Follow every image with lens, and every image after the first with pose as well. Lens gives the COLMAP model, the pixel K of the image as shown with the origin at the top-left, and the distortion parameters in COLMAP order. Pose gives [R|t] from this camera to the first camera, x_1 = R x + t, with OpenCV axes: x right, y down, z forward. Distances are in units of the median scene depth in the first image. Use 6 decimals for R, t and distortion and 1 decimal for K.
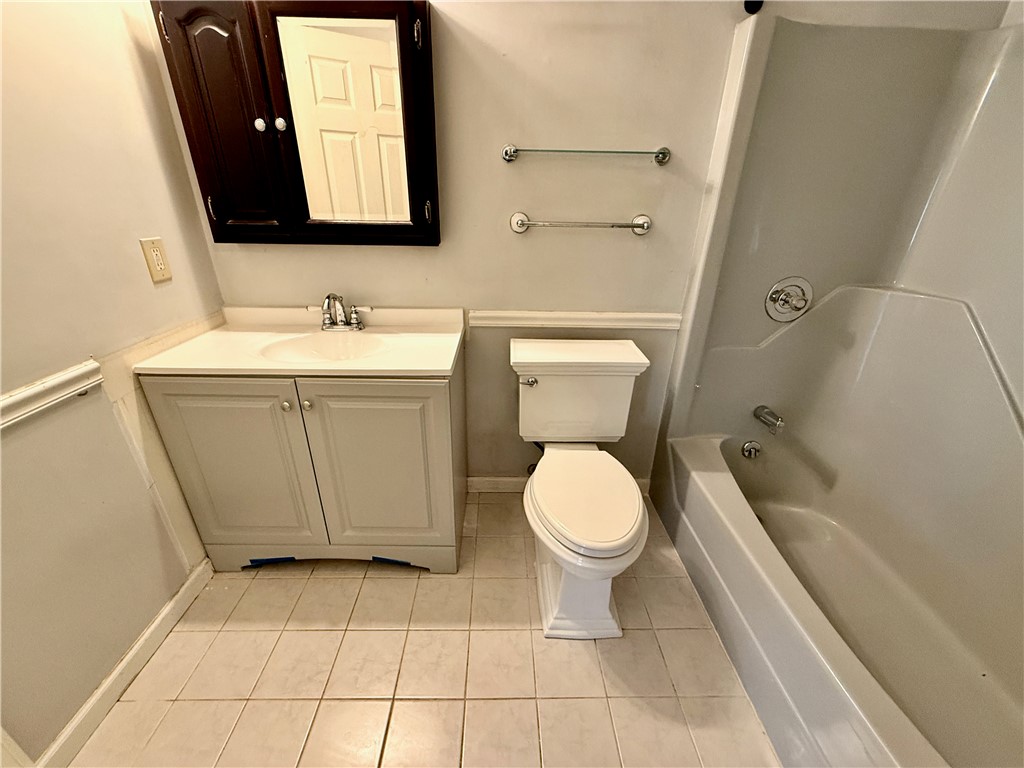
lens RADIAL K [[407.3, 0, 504.8], [0, 407.3, 386.6], [0, 0, 1]] dist [0.000021, -0.000653]
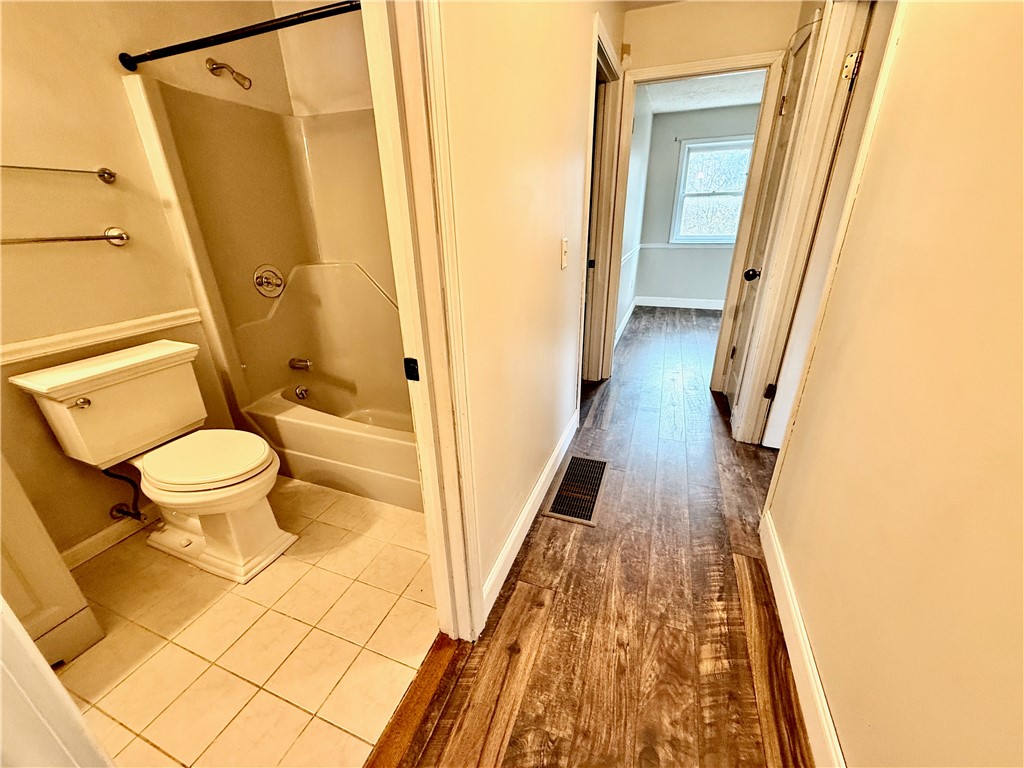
lens RADIAL K [[407.3, 0, 515.2], [0, 407.3, 382.6], [0, 0, 1]] dist [0.000021, -0.000653]
pose [[0.361021, -0.372276, 0.855029, -0.342289], [0.405570, 0.888294, 0.215515, 0.143776], [-0.839748, 0.268968, 0.471677, -0.296139]]
